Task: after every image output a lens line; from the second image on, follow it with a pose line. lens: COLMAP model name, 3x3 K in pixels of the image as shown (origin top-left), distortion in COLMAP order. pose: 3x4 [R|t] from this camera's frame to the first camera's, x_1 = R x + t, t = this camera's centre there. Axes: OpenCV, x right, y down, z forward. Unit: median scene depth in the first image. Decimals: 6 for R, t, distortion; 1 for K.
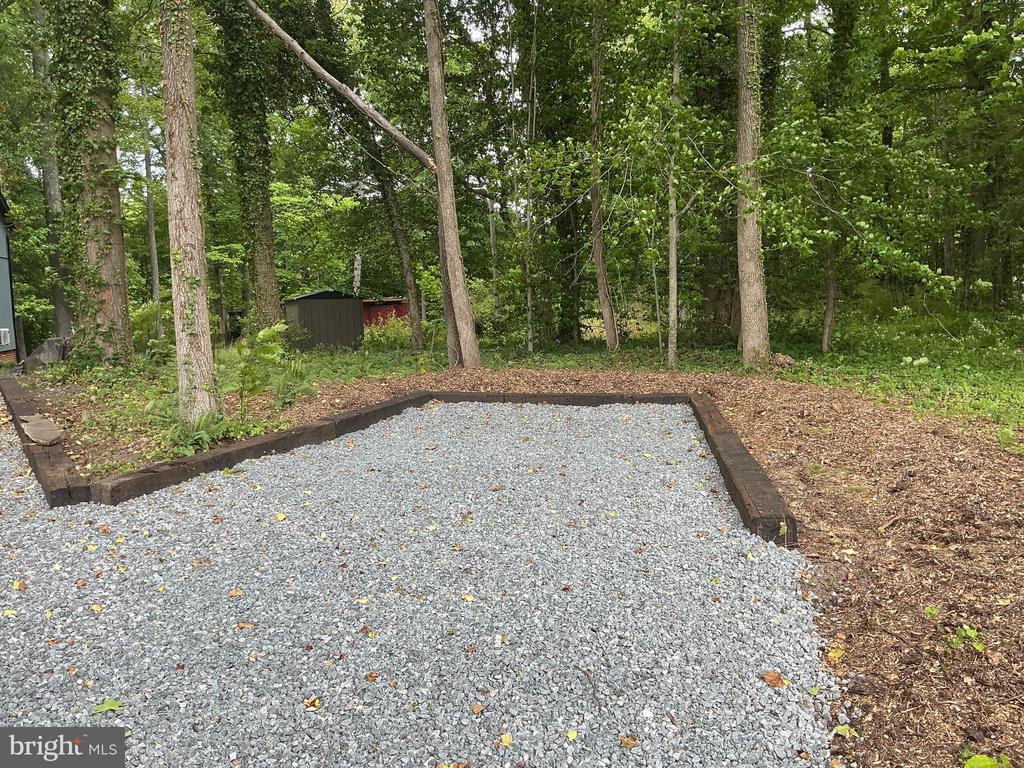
lens RADIAL K [[849.0, 0, 512.9], [0, 849.0, 375.9], [0, 0, 1]] dist [0.061395, -0.113749]
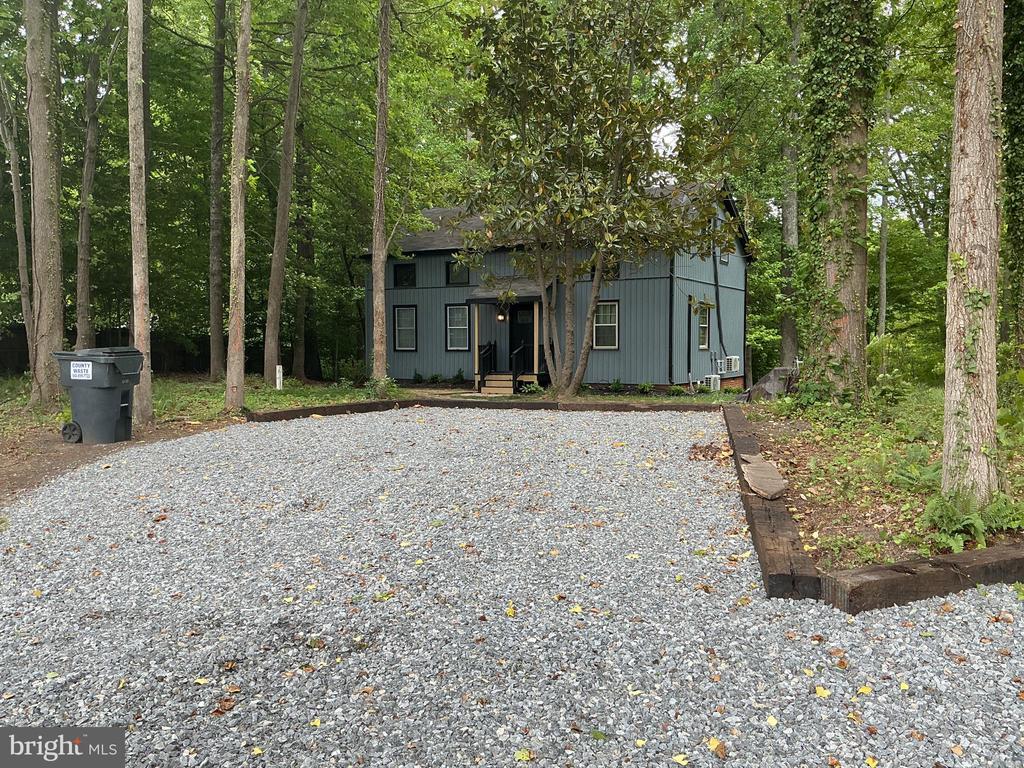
lens RADIAL K [[849.0, 0, 504.2], [0, 849.0, 381.6], [0, 0, 1]] dist [0.061395, -0.113749]
pose [[0.694635, 0.063953, -0.716514, -0.120915], [-0.087640, 0.996144, 0.003947, -0.009712], [0.714004, 0.060054, 0.697562, 0.207611]]
